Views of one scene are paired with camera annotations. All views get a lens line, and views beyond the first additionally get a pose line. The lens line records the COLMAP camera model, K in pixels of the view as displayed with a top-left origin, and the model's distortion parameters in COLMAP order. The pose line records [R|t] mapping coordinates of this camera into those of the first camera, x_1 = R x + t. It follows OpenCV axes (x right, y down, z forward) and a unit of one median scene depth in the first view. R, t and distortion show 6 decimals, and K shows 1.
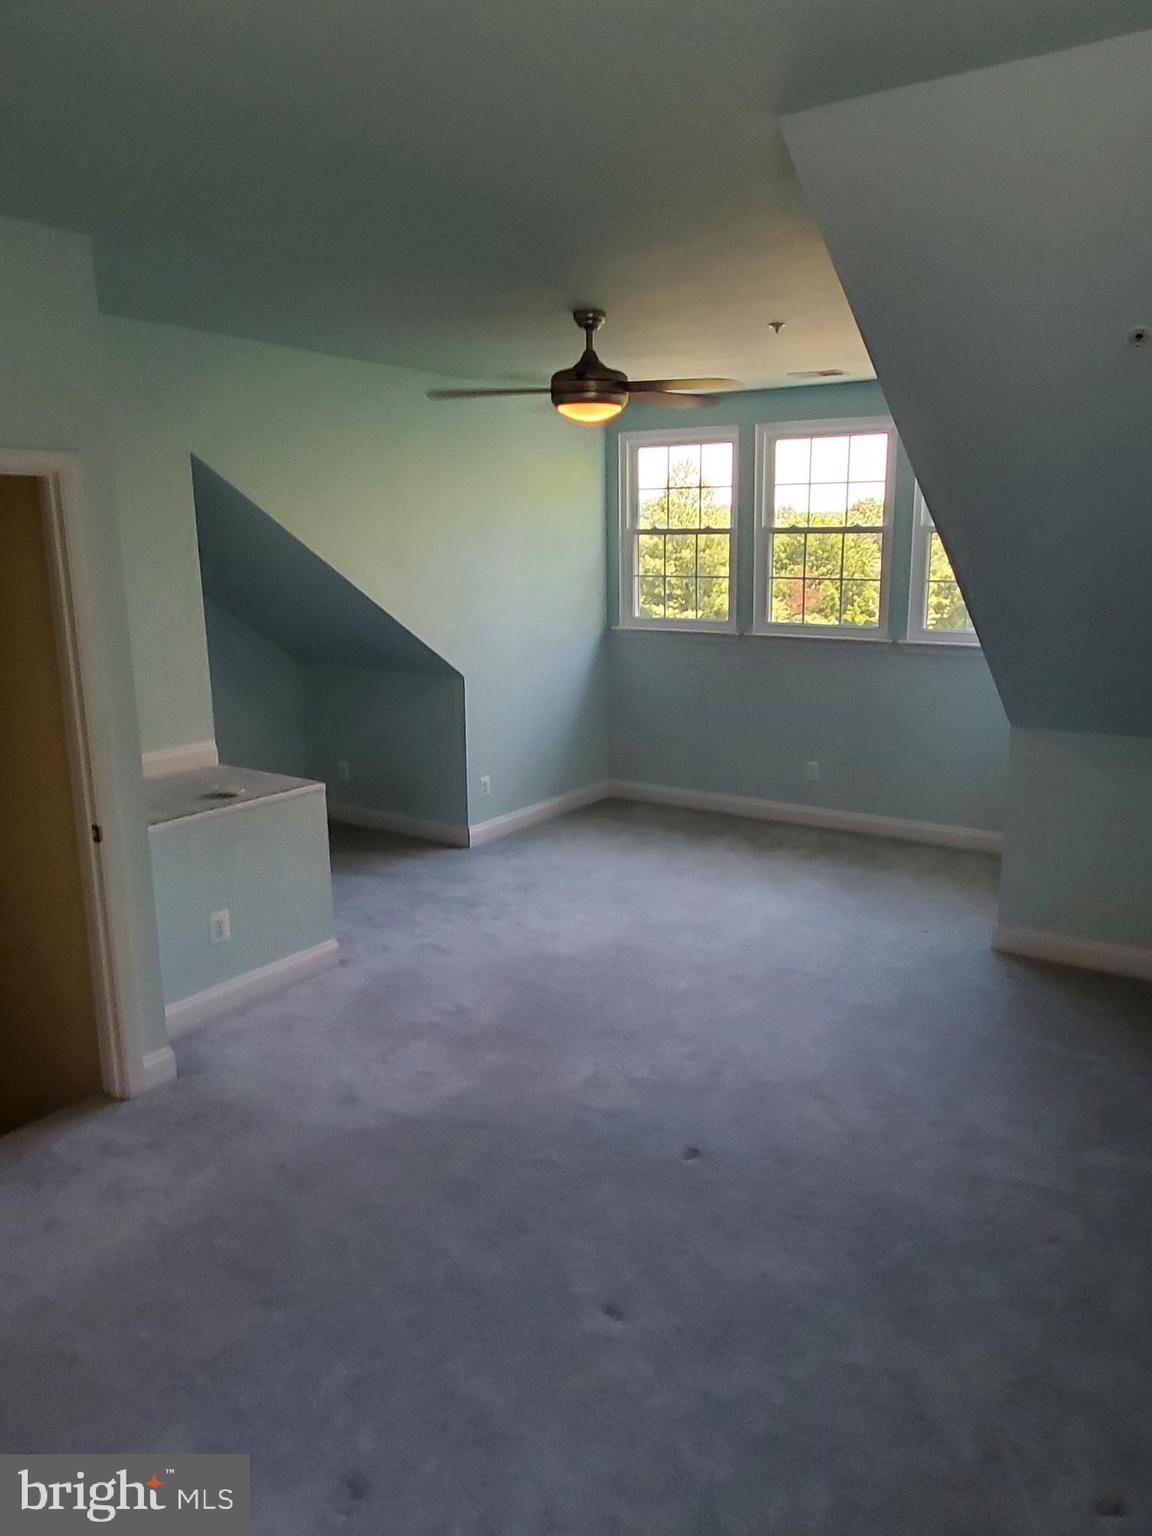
lens RADIAL K [[1083.3, 0, 576.0], [0, 1083.3, 768.0], [0, 0, 1]] dist [-0.004557, -0.001012]
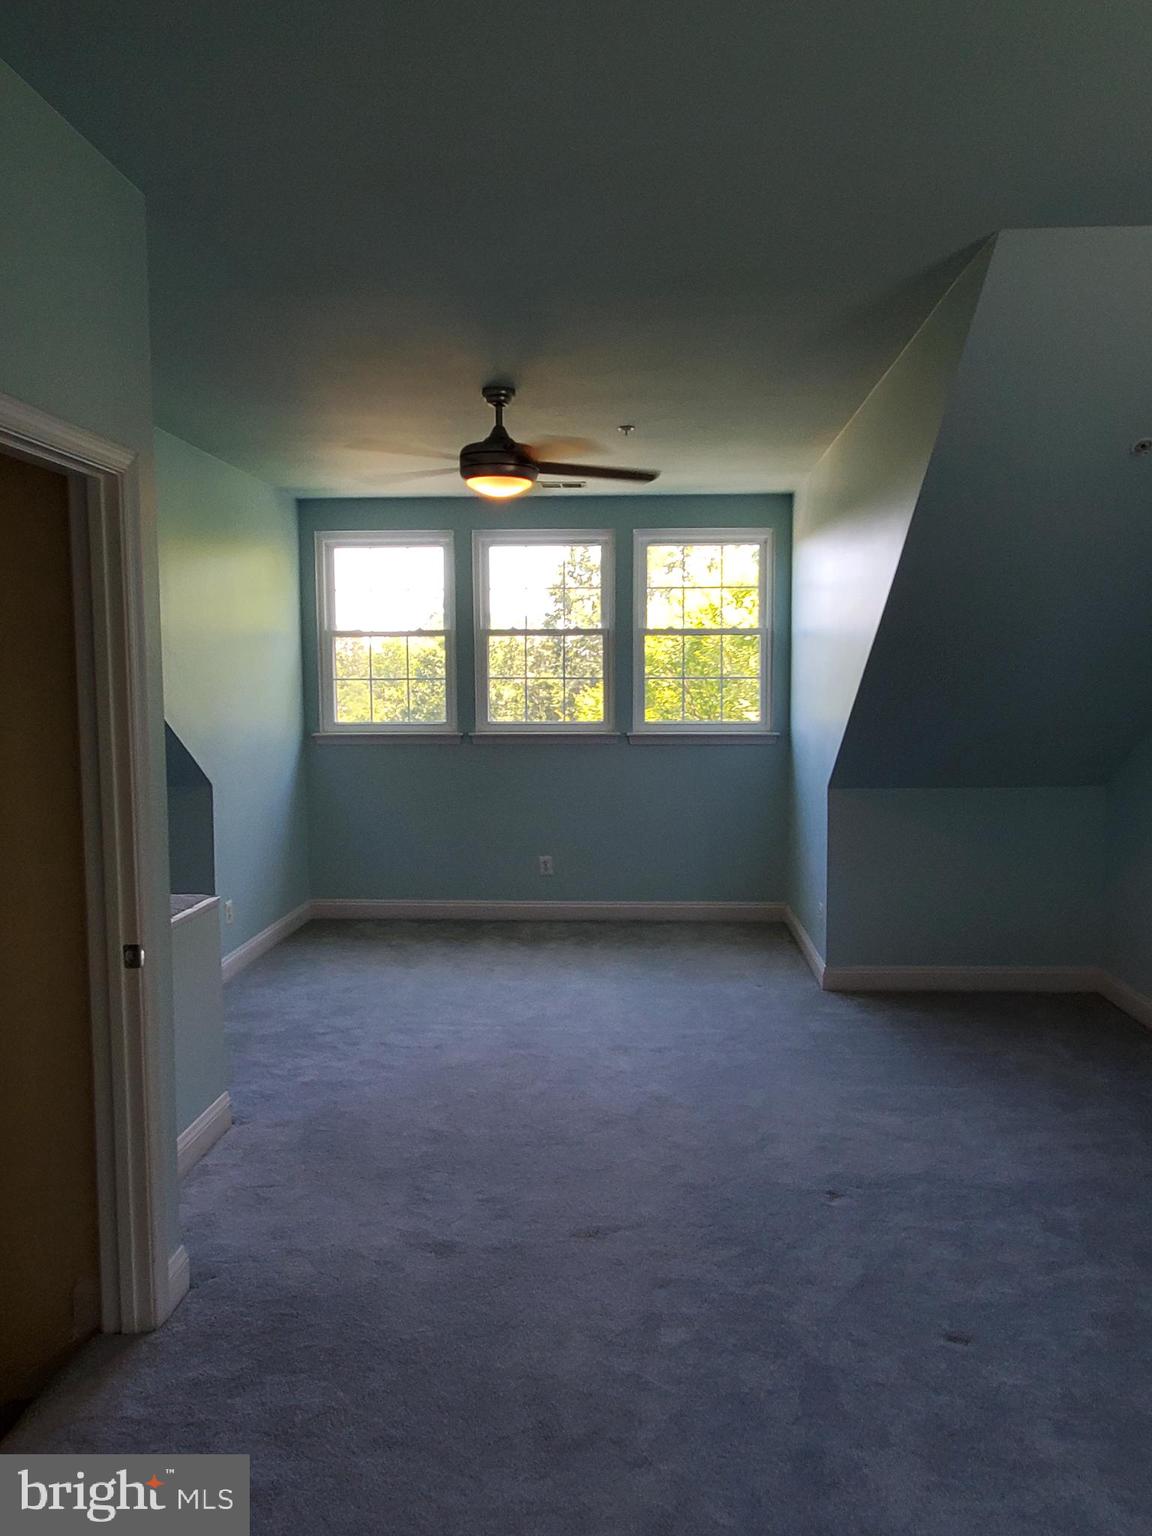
lens RADIAL K [[1099.6, 0, 576.0], [0, 1099.6, 768.0], [0, 0, 1]] dist [-0.002414, 0.005190]
pose [[0.850891, -0.035520, 0.524141, -0.326927], [0.104872, 0.989115, -0.103219, 0.024767], [-0.514769, 0.142796, 0.845353, 0.110169]]
